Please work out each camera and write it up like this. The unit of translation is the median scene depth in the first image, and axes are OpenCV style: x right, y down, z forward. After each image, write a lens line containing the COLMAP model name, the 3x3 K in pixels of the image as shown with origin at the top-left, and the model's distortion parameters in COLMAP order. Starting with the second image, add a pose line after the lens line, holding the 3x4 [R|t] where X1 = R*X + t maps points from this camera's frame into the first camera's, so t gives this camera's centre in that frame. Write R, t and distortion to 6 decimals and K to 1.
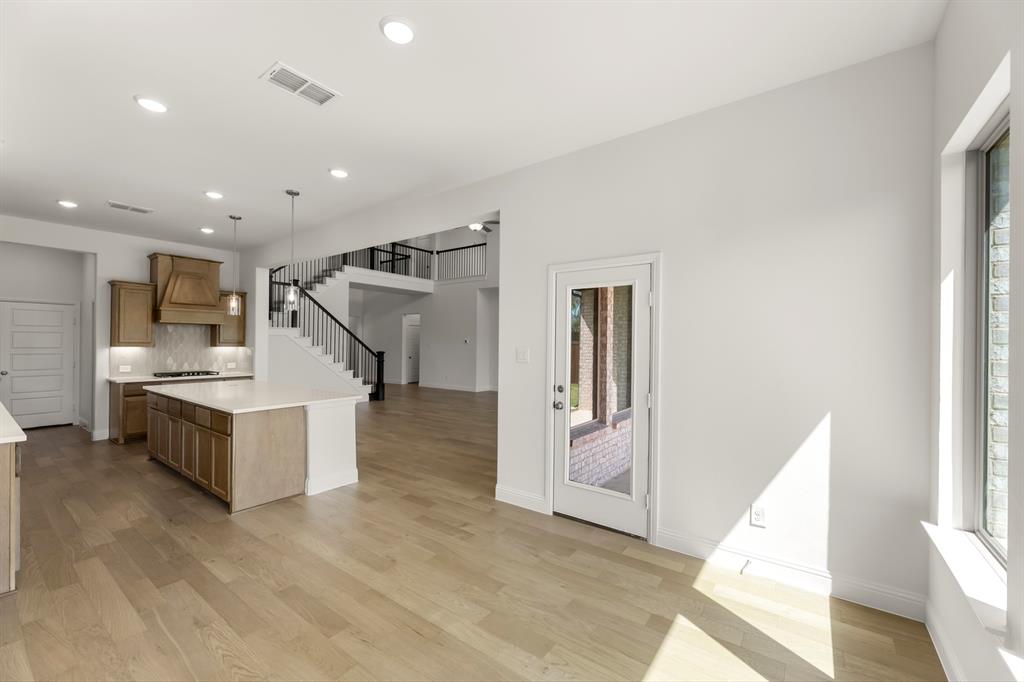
lens RADIAL K [[409.0, 0, 515.4], [0, 409.0, 338.6], [0, 0, 1]] dist [0.000992, 0.000168]
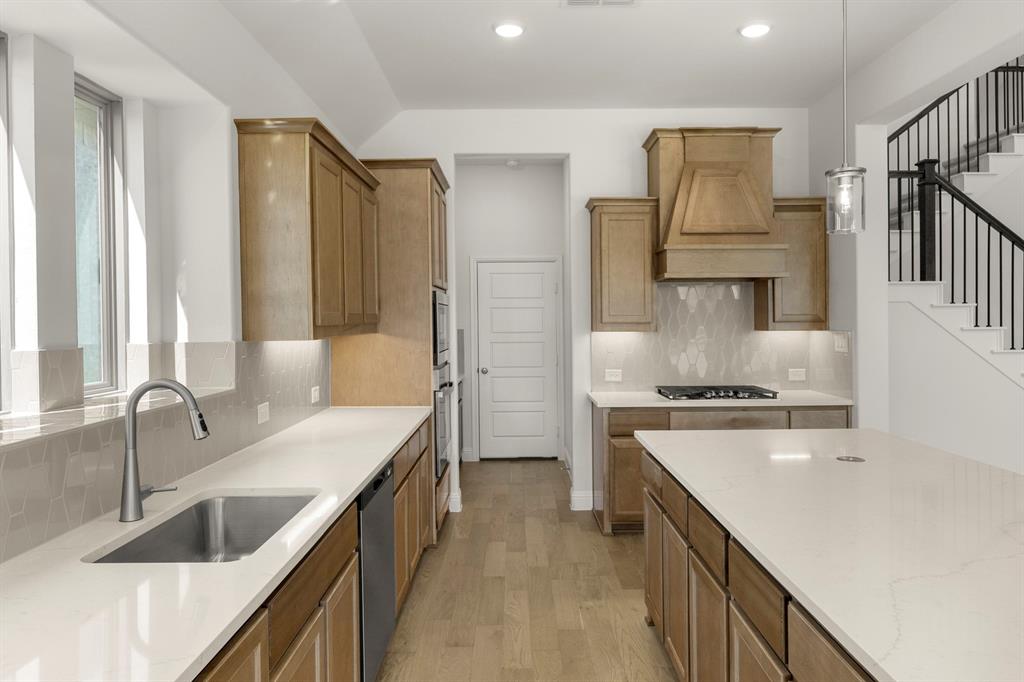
lens RADIAL K [[651.2, 0, 513.9], [0, 651.2, 321.6], [0, 0, 1]] dist [-0.004199, 0.000103]
pose [[0.582067, -0.008896, -0.813092, -0.359599], [0.019350, 0.999809, 0.002913, 0.003449], [0.812910, -0.017429, 0.582128, 0.419913]]
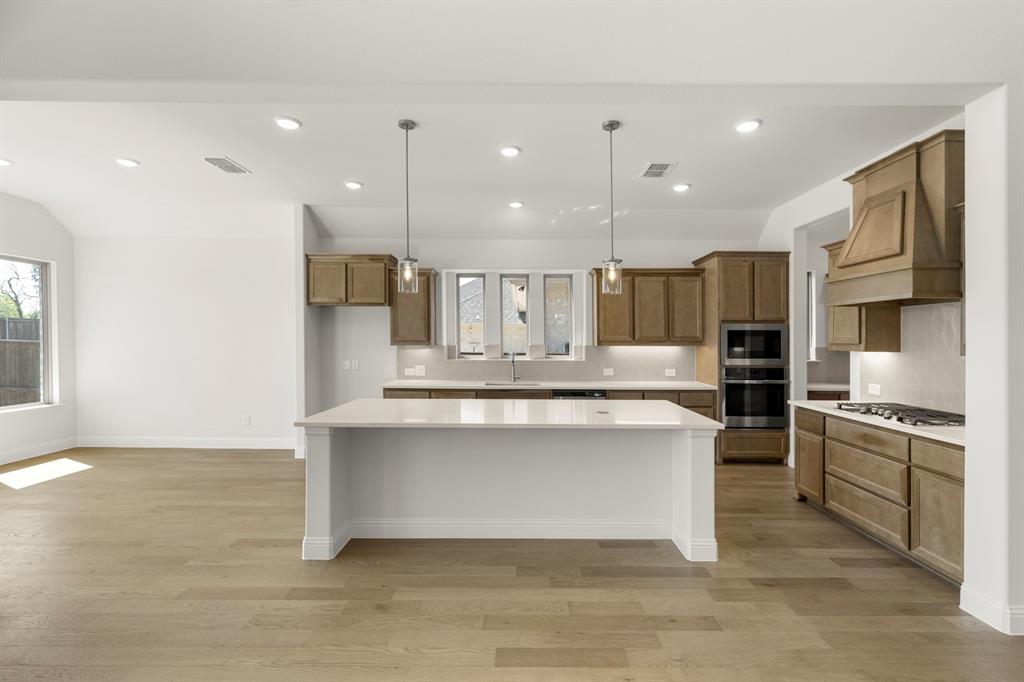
lens RADIAL K [[432.2, 0, 515.9], [0, 432.2, 345.8], [0, 0, 1]] dist [0.001545, 0.000251]
pose [[-0.813804, -0.006043, -0.581108, -0.183004], [-0.009024, 0.999957, 0.002239, 0.014899], [0.581069, 0.007066, -0.813823, 1.149770]]
